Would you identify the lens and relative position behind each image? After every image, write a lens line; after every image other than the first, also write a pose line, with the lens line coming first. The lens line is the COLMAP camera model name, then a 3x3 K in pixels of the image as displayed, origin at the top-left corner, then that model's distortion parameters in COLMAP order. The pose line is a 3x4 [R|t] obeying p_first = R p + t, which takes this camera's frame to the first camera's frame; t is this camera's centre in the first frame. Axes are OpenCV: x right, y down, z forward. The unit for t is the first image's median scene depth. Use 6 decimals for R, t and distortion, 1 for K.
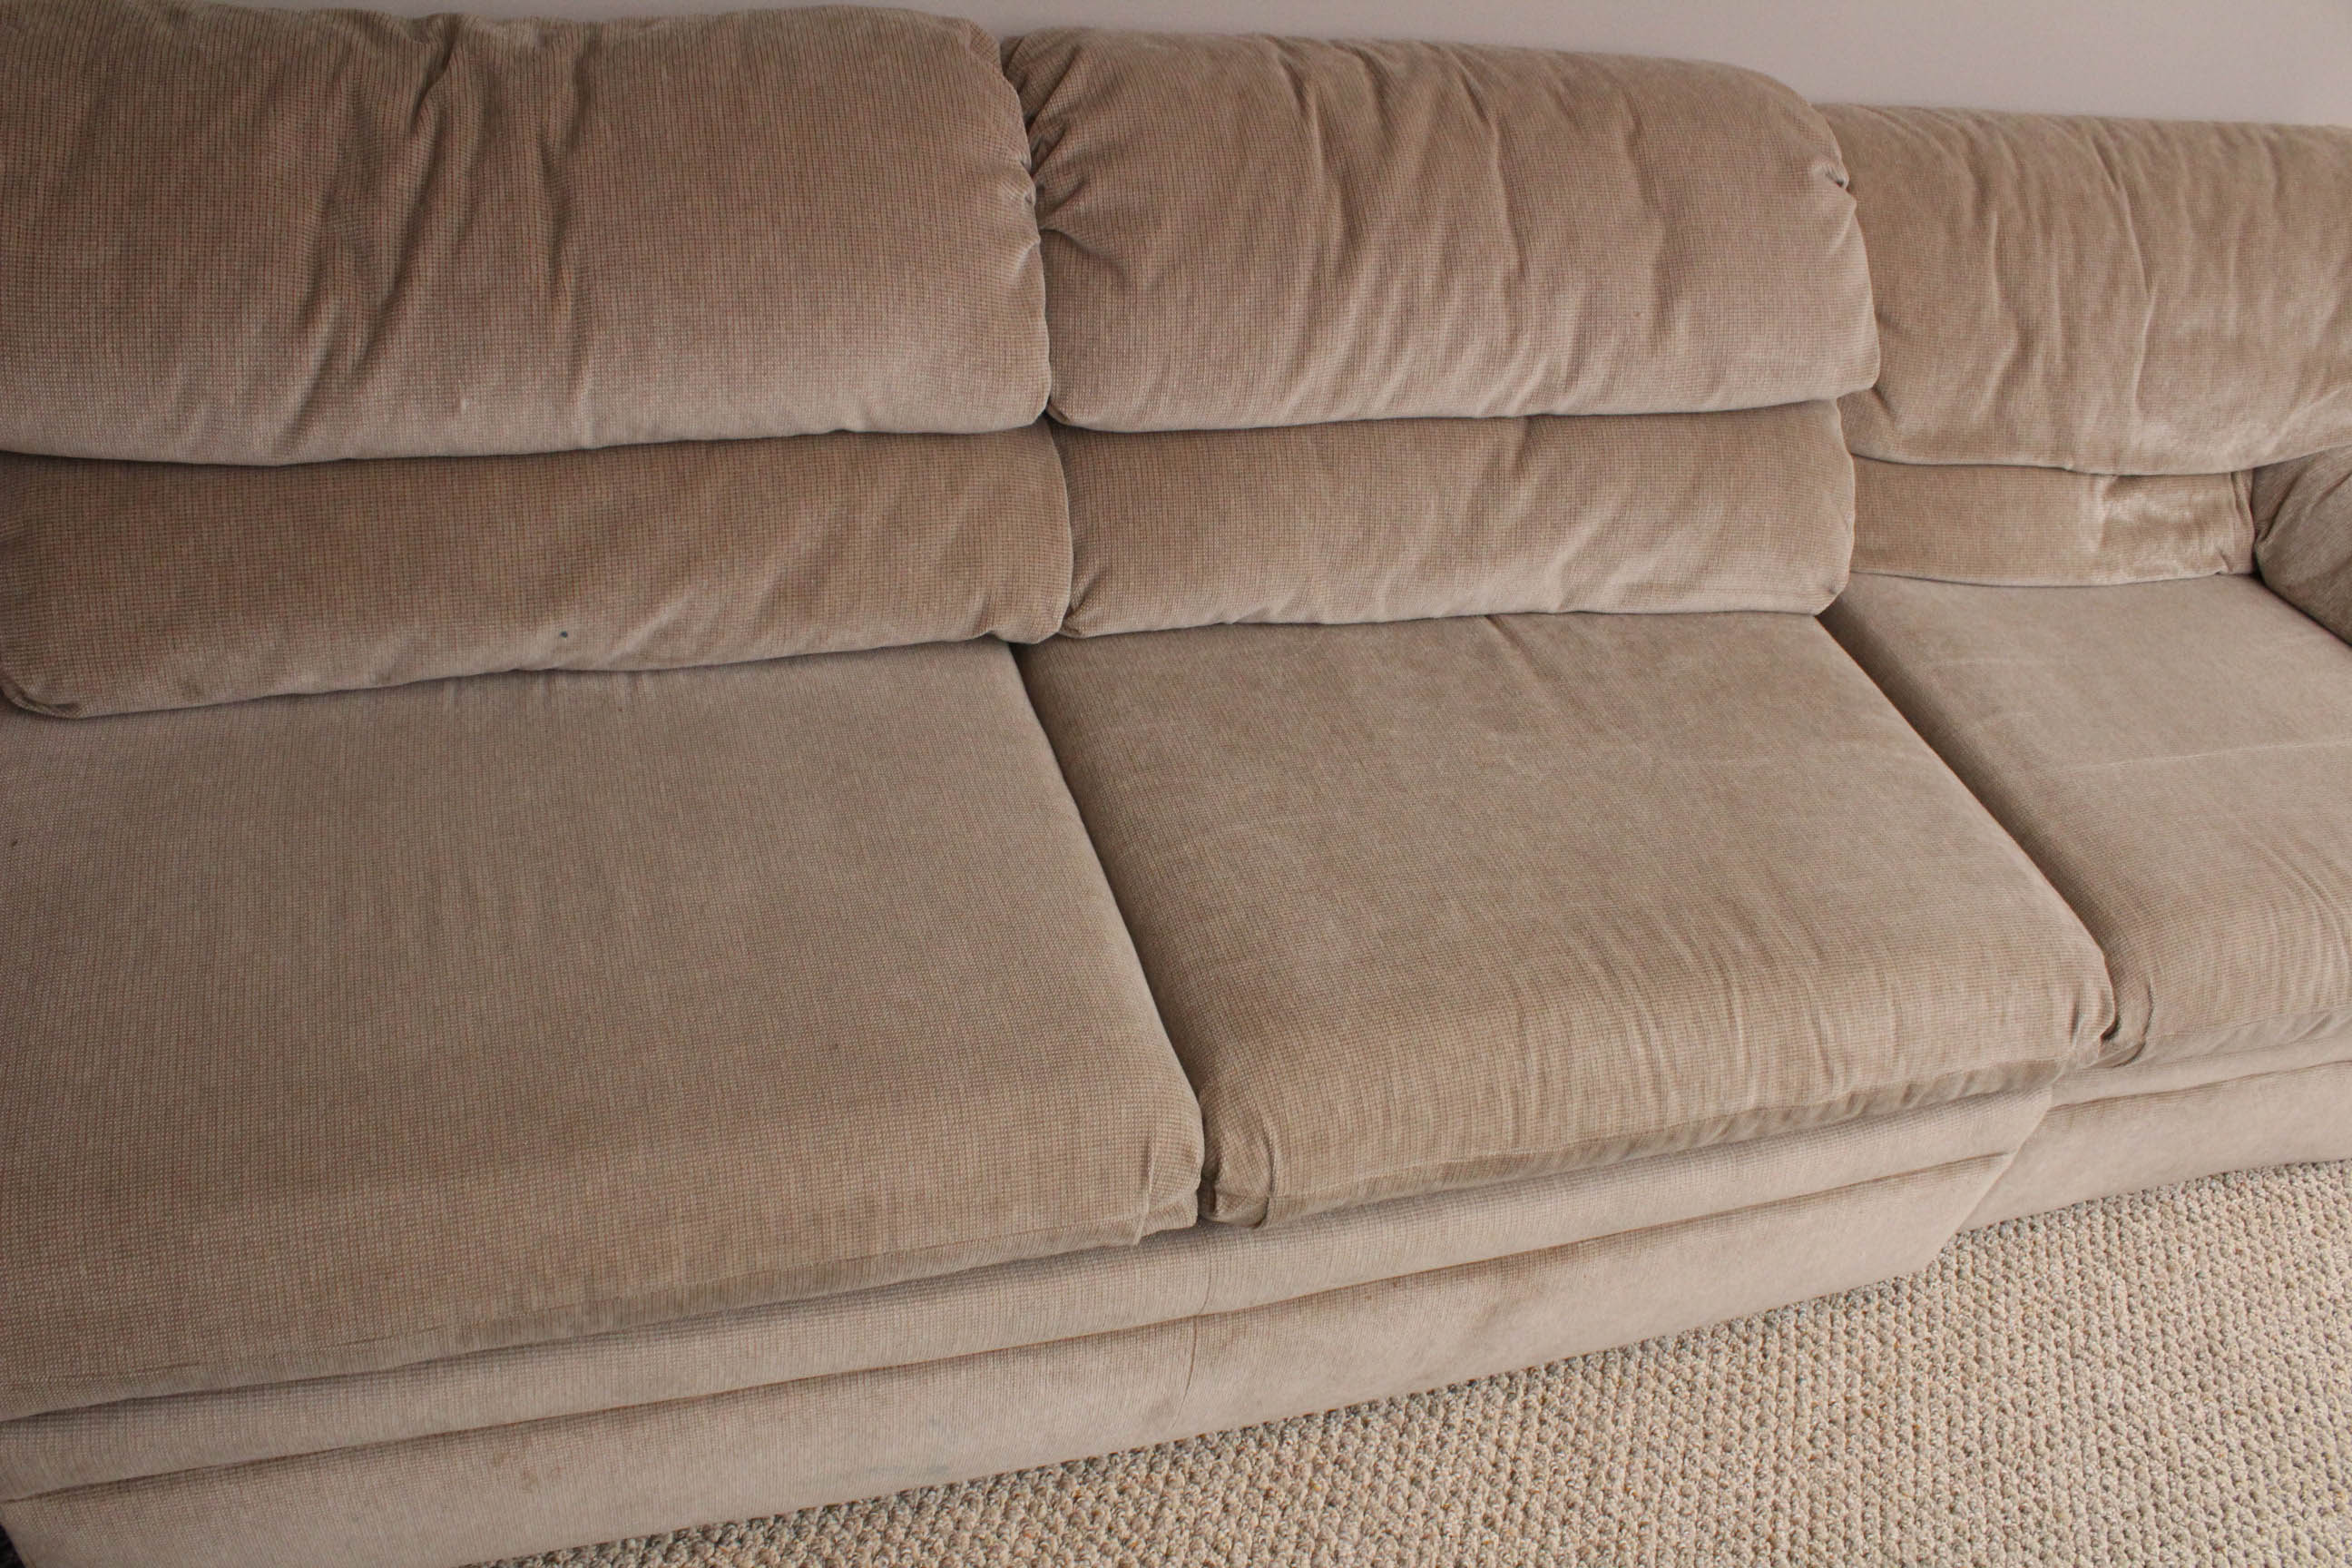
lens RADIAL K [[1918.0, 0, 1160.6], [0, 1918.0, 802.3], [0, 0, 1]] dist [-0.160810, 0.117514]
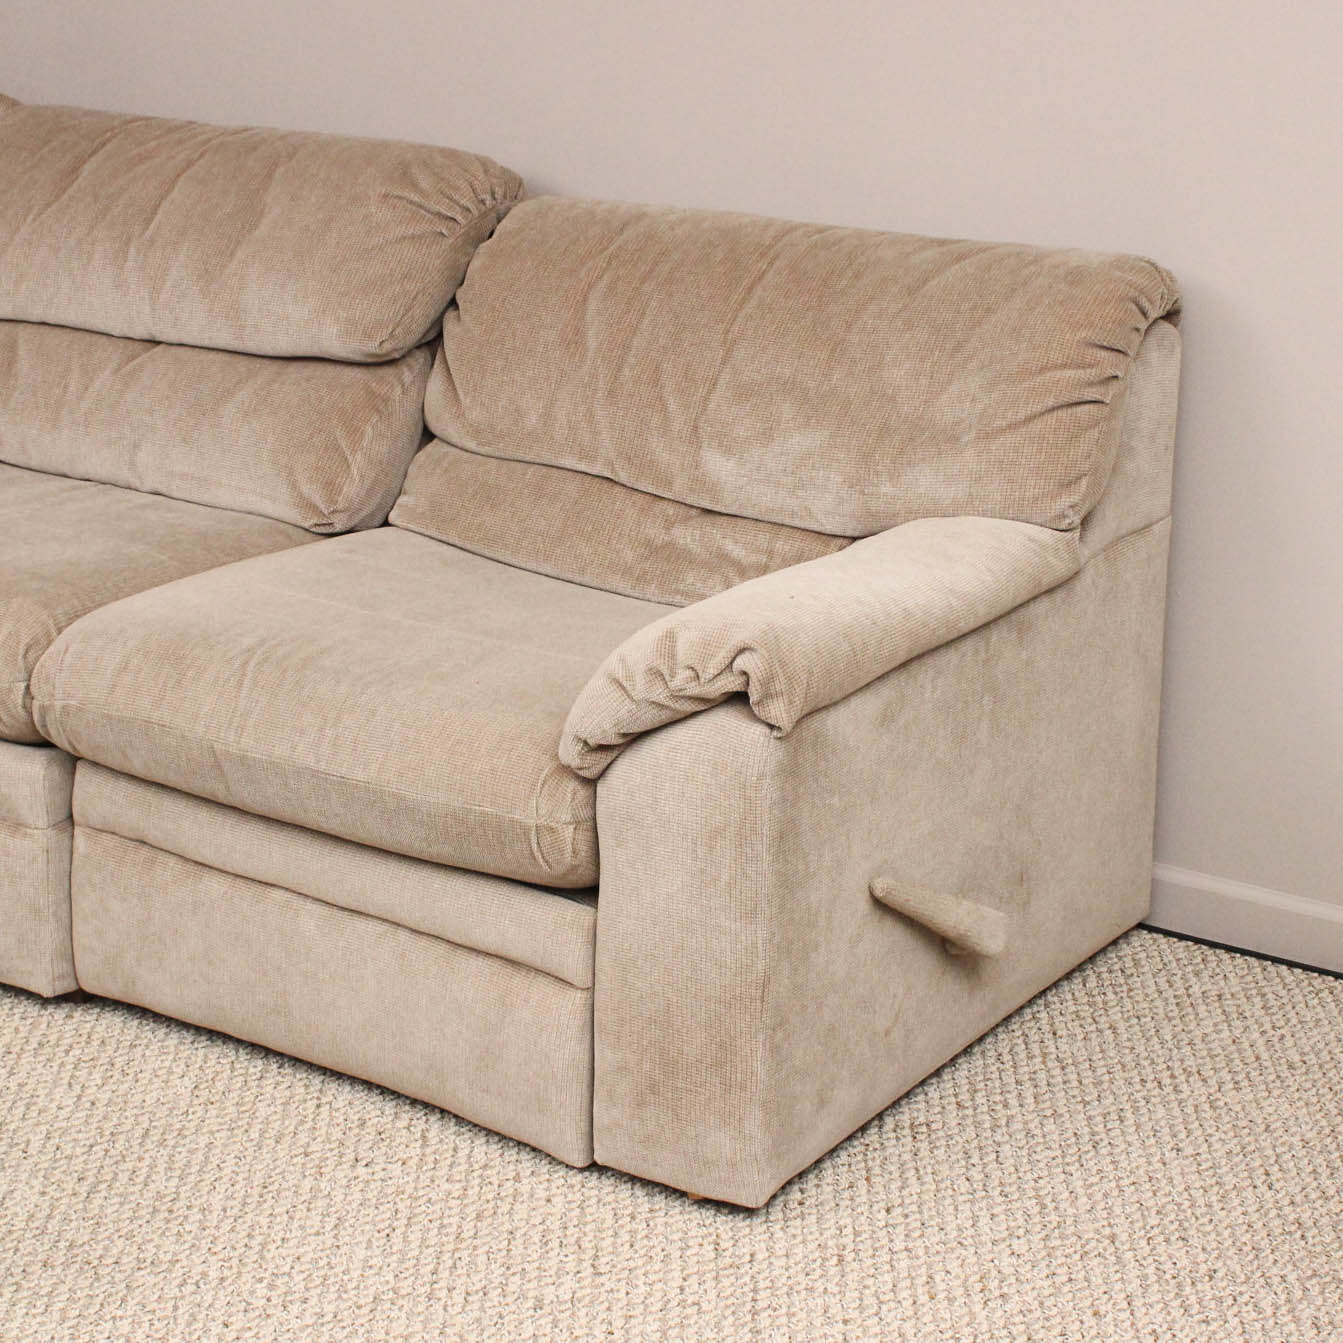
lens RADIAL K [[3396.1, 0, 601.2], [0, 3396.1, 642.0], [0, 0, 1]] dist [0.036626, 0.000000]
pose [[0.612412, 0.072541, -0.787203, 2.576623], [-0.456703, 0.845263, -0.277405, 0.565875], [0.645270, 0.529404, 0.550779, -0.046898]]
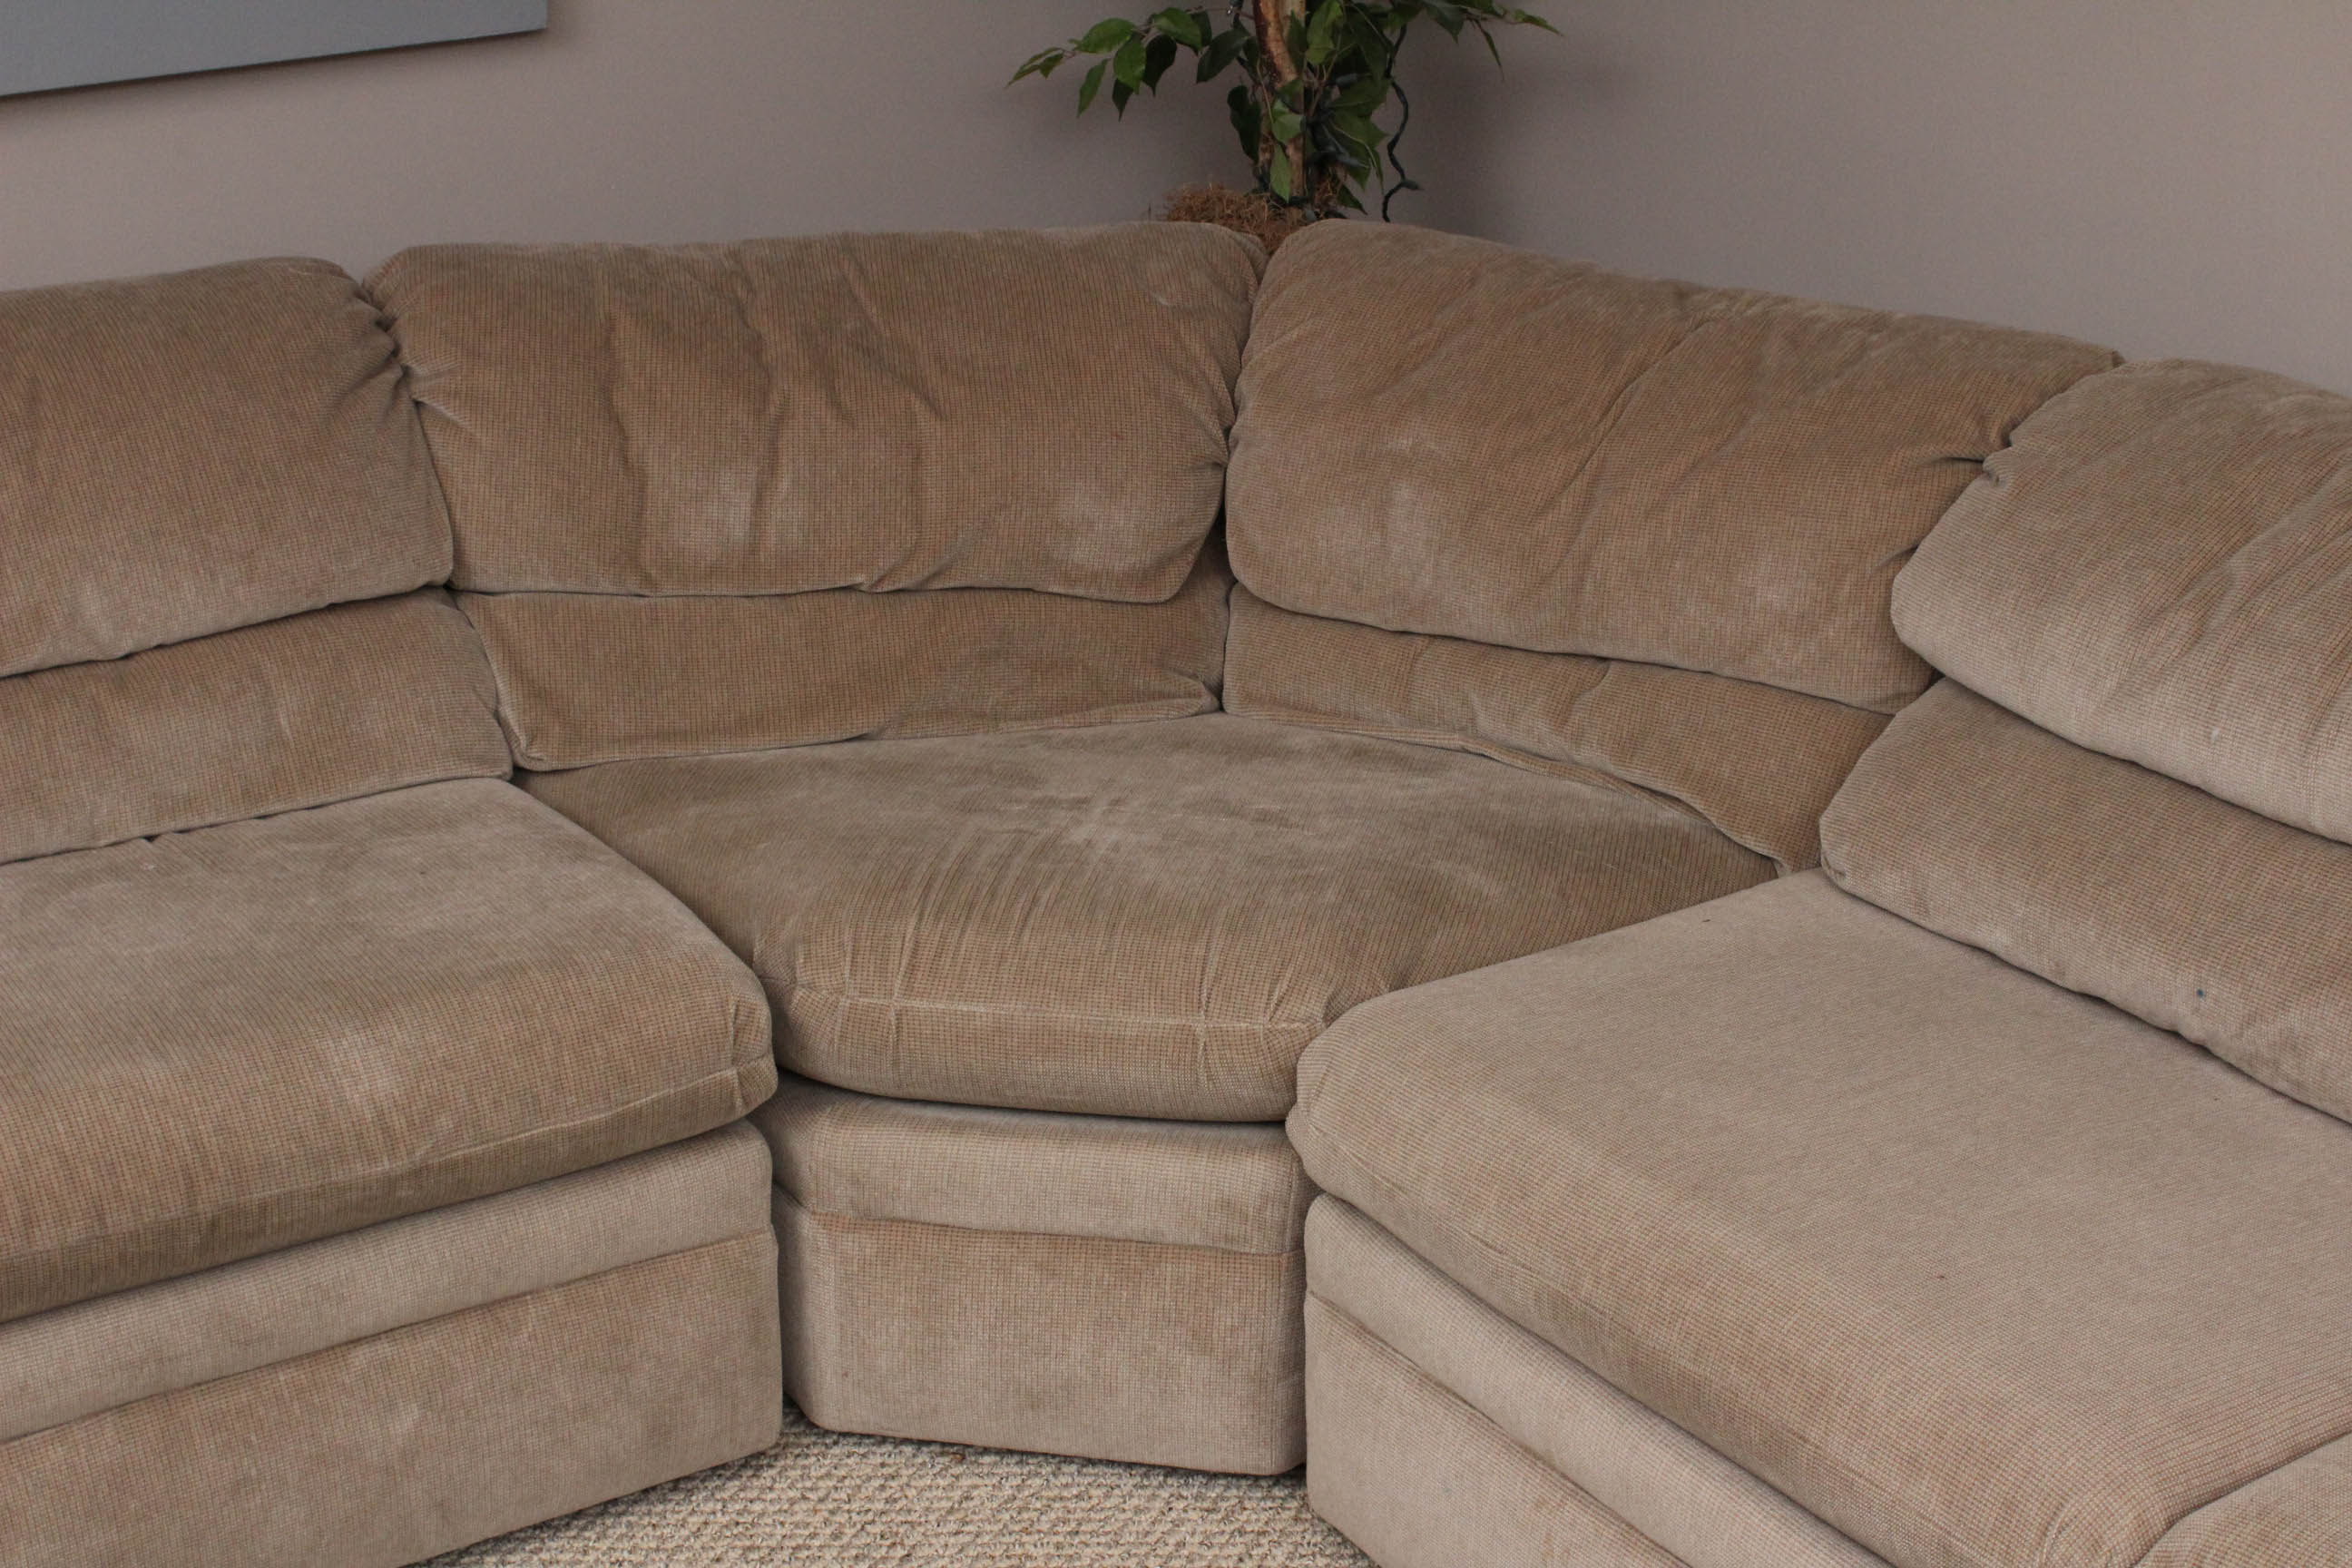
lens RADIAL K [[3514.5, 0, 1162.2], [0, 3514.5, 775.4], [0, 0, 1]] dist [-0.057177, 0.000000]
pose [[0.270666, 0.184702, -0.944788, 1.071421], [-0.613221, 0.789624, -0.021310, 0.165032], [0.742091, 0.585132, 0.326988, -0.020308]]
